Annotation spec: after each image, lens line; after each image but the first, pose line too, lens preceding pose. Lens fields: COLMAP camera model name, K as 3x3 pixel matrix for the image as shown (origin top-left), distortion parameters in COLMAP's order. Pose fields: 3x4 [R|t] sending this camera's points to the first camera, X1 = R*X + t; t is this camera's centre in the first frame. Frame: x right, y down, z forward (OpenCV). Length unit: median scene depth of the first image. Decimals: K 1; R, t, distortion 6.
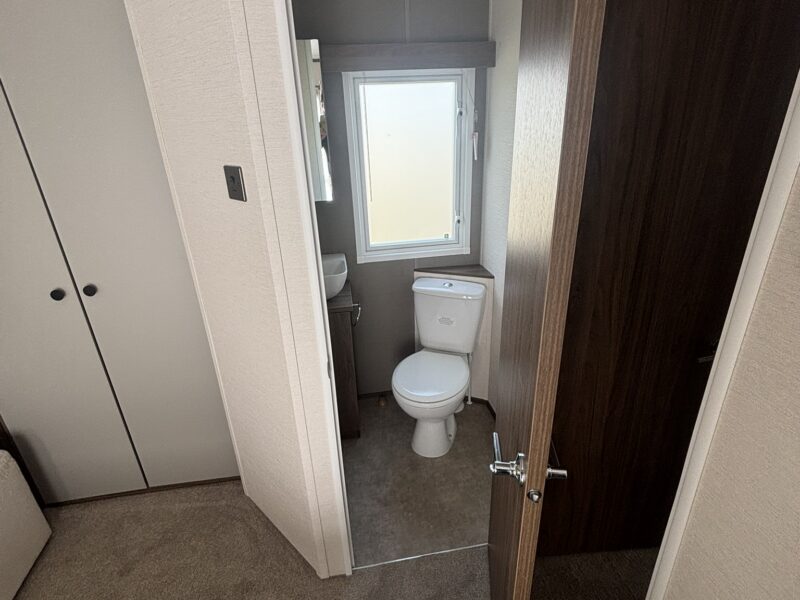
lens RADIAL K [[433.4, 0, 400.0], [0, 433.4, 300.0], [0, 0, 1]] dist [-0.001648, -0.000132]
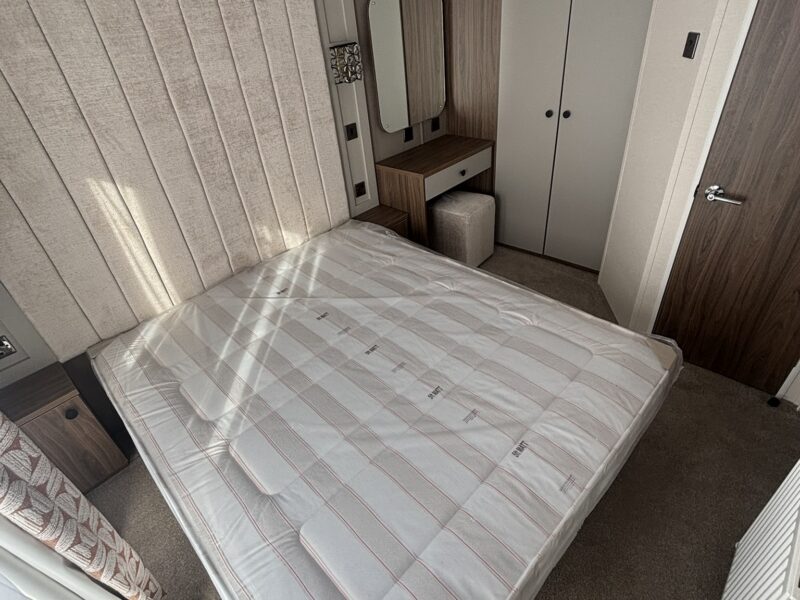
lens RADIAL K [[433.4, 0, 400.0], [0, 433.4, 300.0], [0, 0, 1]] dist [-0.001648, -0.000132]
pose [[0.617000, 0.437618, -0.654065, 0.348530], [-0.249776, 0.897051, 0.364572, 0.217295], [0.746273, -0.061571, 0.662787, -0.767388]]
